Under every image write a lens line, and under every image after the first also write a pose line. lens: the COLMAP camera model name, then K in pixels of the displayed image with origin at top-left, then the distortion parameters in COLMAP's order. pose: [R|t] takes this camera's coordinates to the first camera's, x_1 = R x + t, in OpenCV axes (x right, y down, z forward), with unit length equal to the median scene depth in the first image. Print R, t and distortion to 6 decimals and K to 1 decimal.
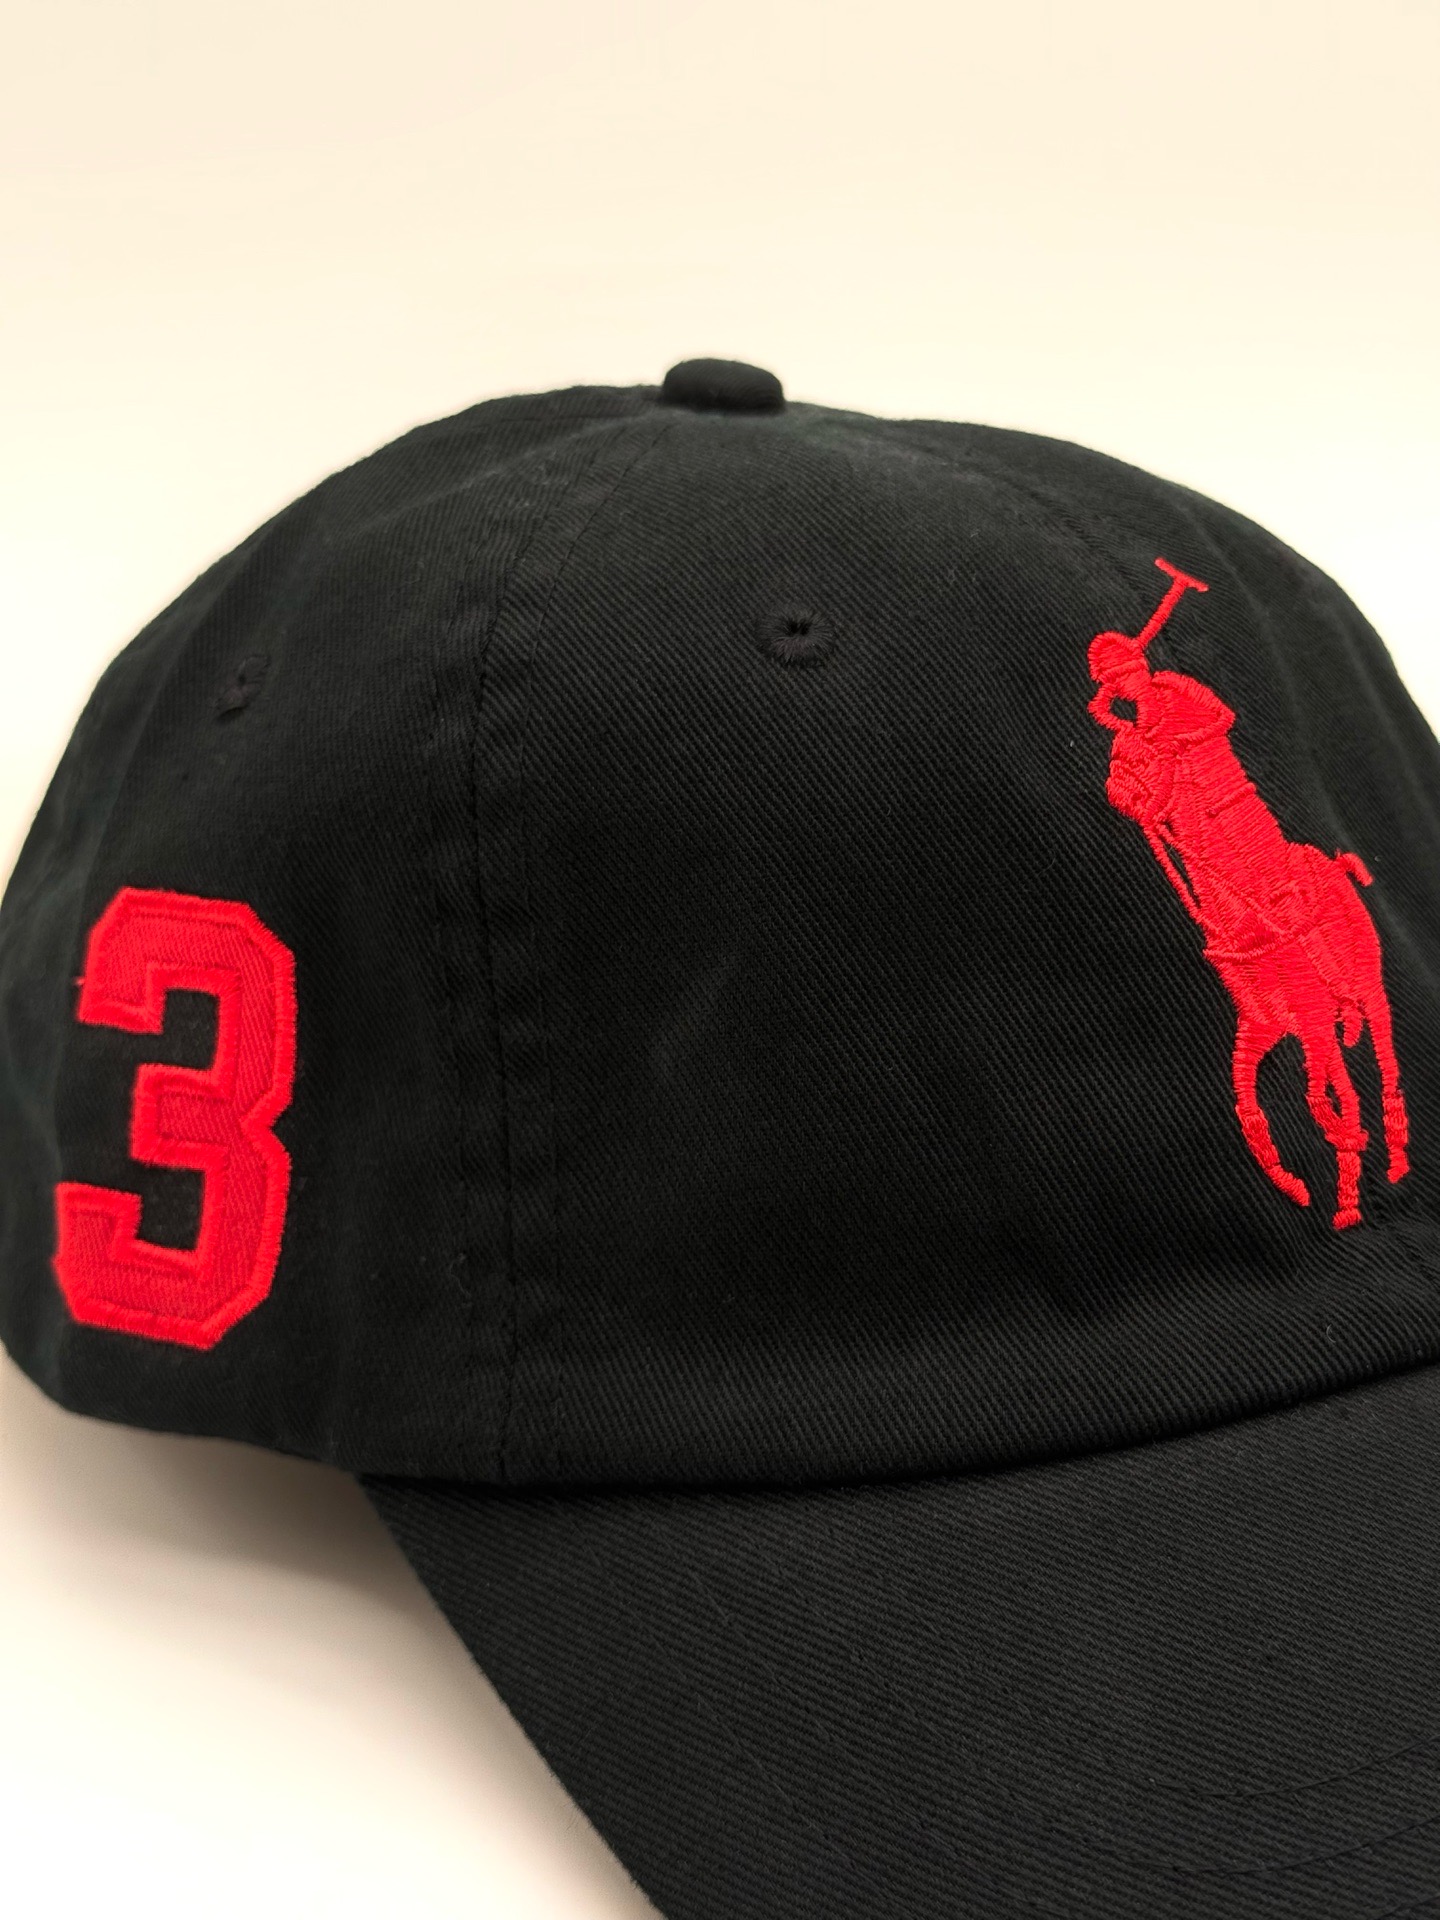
lens RADIAL K [[2690.5, 0, 716.5], [0, 2690.5, 955.4], [0, 0, 1]] dist [0.127003, 0.000000]
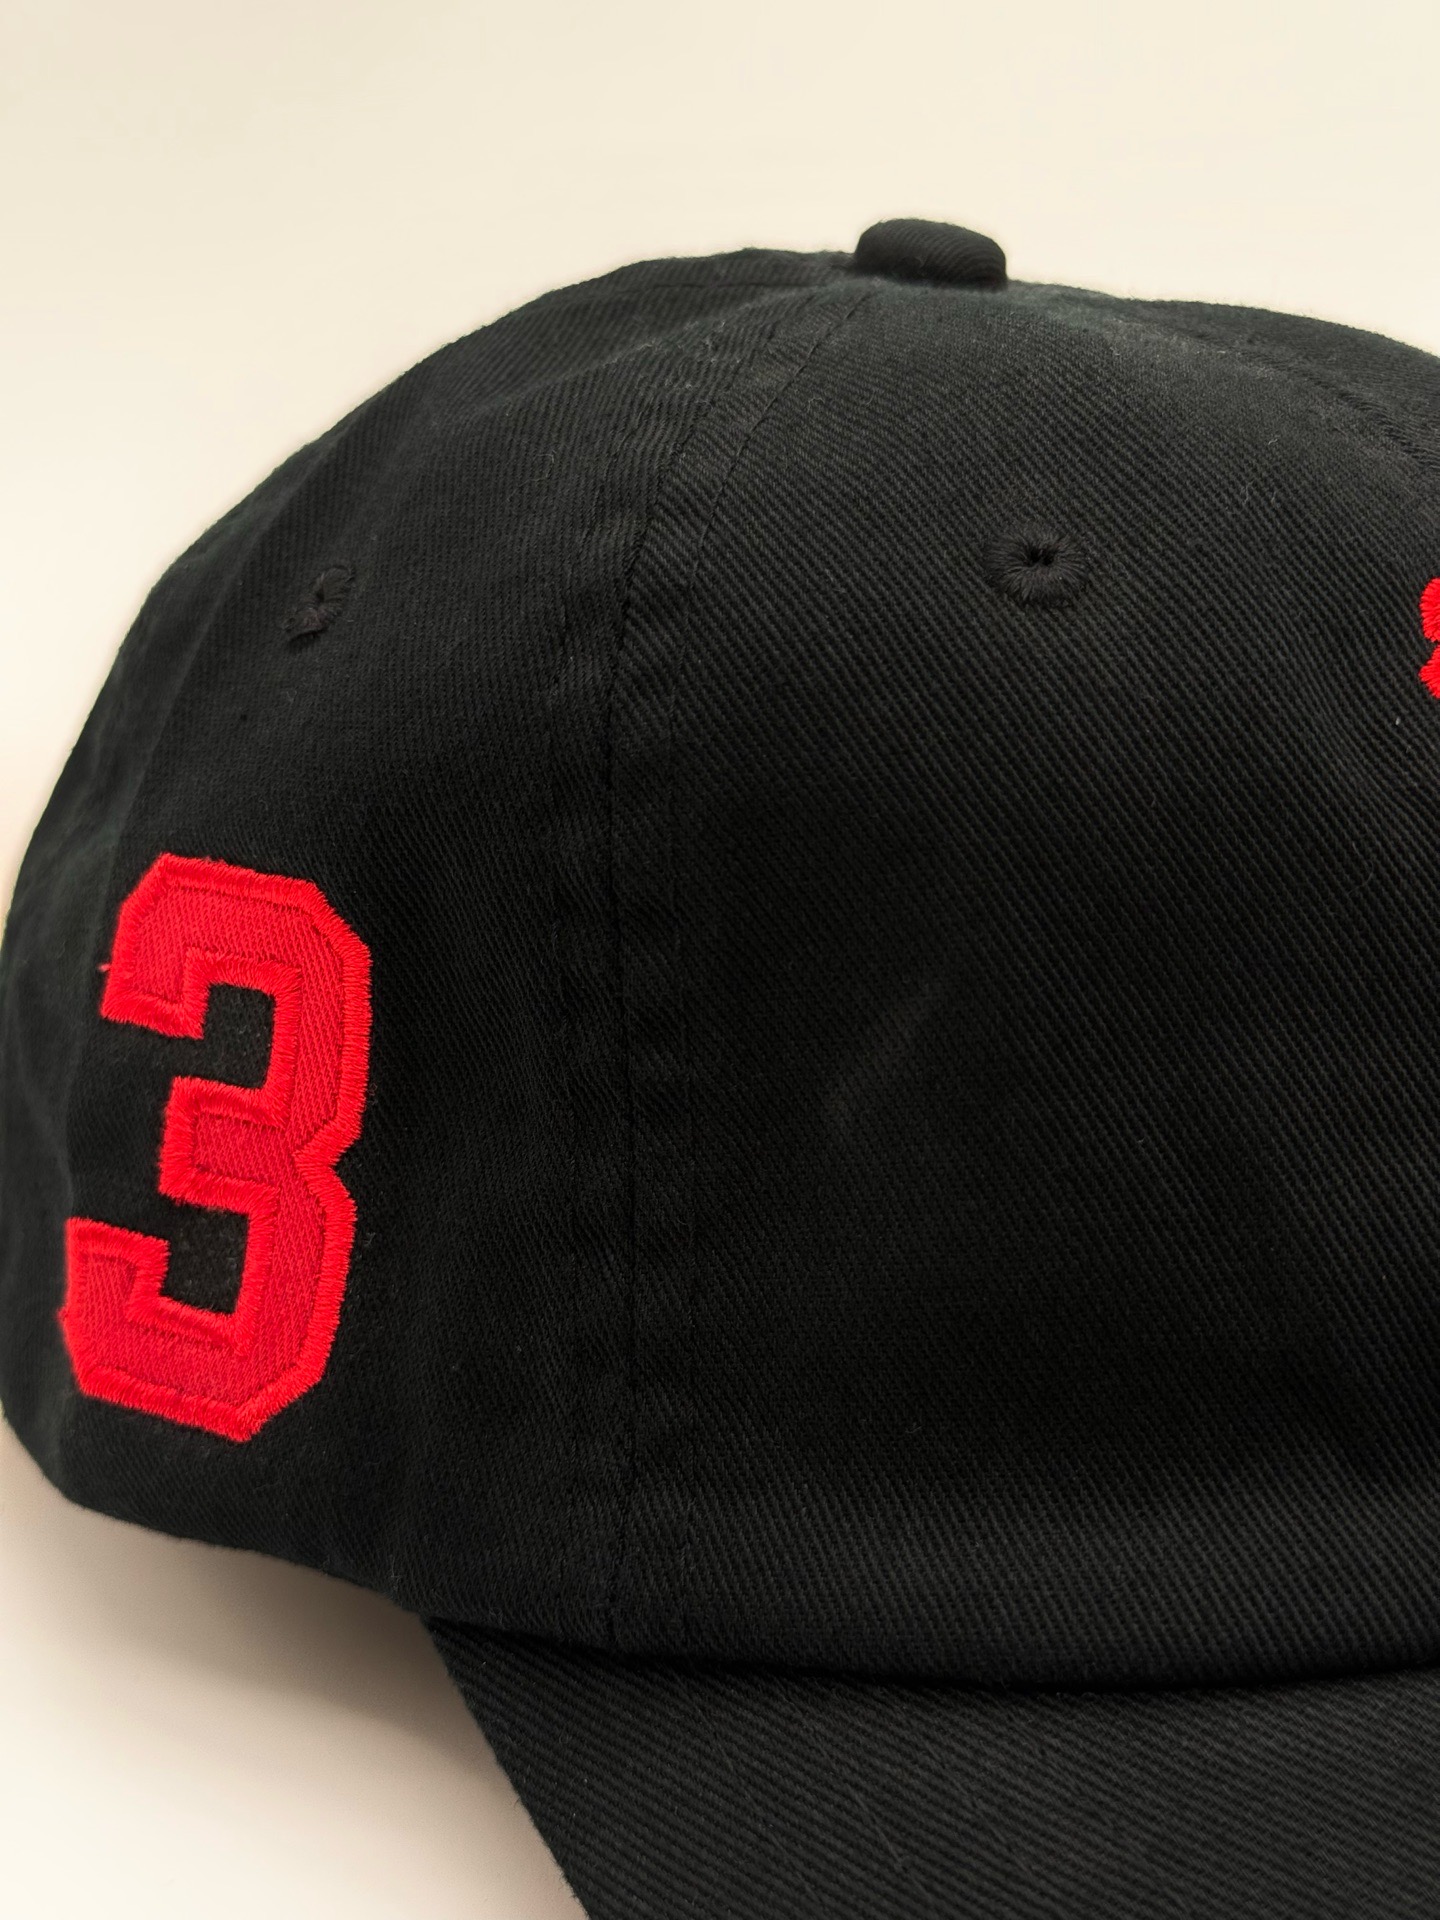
lens RADIAL K [[2690.5, 0, 724.2], [0, 2690.5, 963.4], [0, 0, 1]] dist [0.127003, 0.000000]
pose [[0.998642, 0.043107, -0.029267, -0.031849], [-0.042364, 0.998775, 0.025554, -0.021776], [0.030333, -0.024280, 0.999245, 0.228088]]
